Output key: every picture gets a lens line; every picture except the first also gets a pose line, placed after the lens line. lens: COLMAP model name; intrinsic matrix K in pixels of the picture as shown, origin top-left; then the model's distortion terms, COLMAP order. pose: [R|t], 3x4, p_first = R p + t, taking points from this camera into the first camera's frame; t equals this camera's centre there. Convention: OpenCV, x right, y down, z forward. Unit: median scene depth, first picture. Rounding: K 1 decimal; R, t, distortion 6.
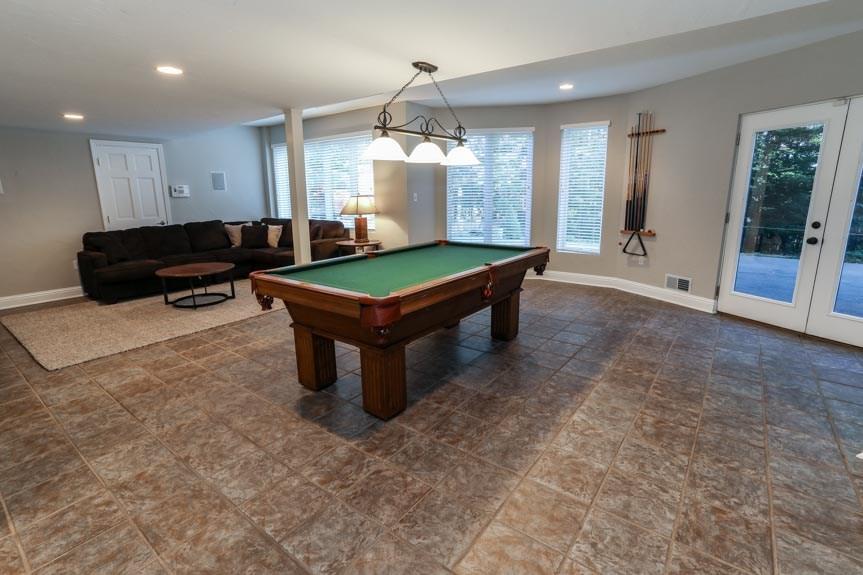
lens RADIAL K [[416.1, 0, 427.8], [0, 416.1, 283.3], [0, 0, 1]] dist [-0.066417, 0.036915]
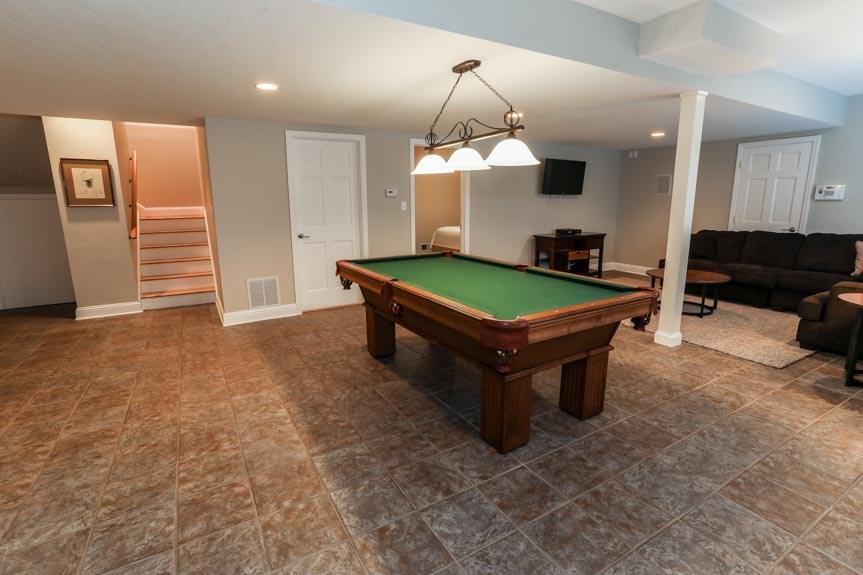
lens RADIAL K [[416.1, 0, 427.8], [0, 416.1, 283.3], [0, 0, 1]] dist [-0.066417, 0.036915]
pose [[-0.380642, 0.200685, -0.902683, 0.818475], [-0.186691, 0.939388, 0.287569, -0.273204], [0.905681, 0.277984, -0.320105, 1.158997]]
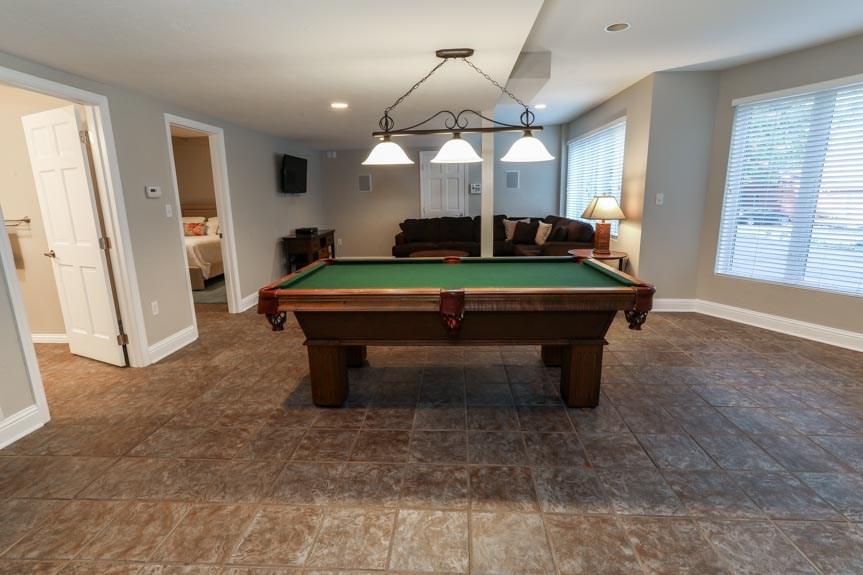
lens RADIAL K [[416.1, 0, 427.8], [0, 416.1, 283.3], [0, 0, 1]] dist [-0.066417, 0.036915]
pose [[0.554031, 0.177903, -0.813265, 0.648218], [-0.166598, 0.980832, 0.101065, -0.107809], [0.815656, 0.079495, 0.573049, 0.423835]]
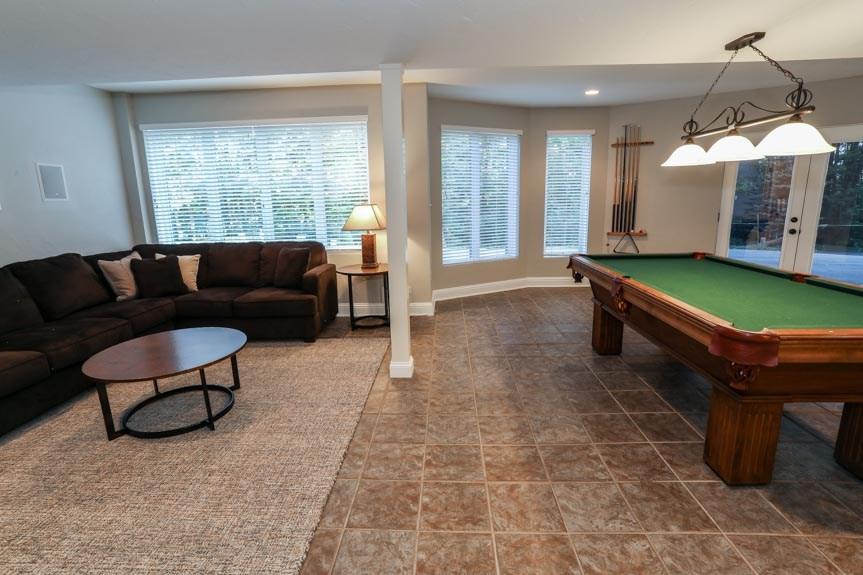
lens RADIAL K [[416.1, 0, 427.8], [0, 416.1, 283.3], [0, 0, 1]] dist [-0.066417, 0.036915]
pose [[0.819107, -0.119828, 0.560985, -0.881702], [0.132926, 0.990970, 0.017585, -0.127709], [-0.558027, 0.060166, 0.827639, 0.613847]]
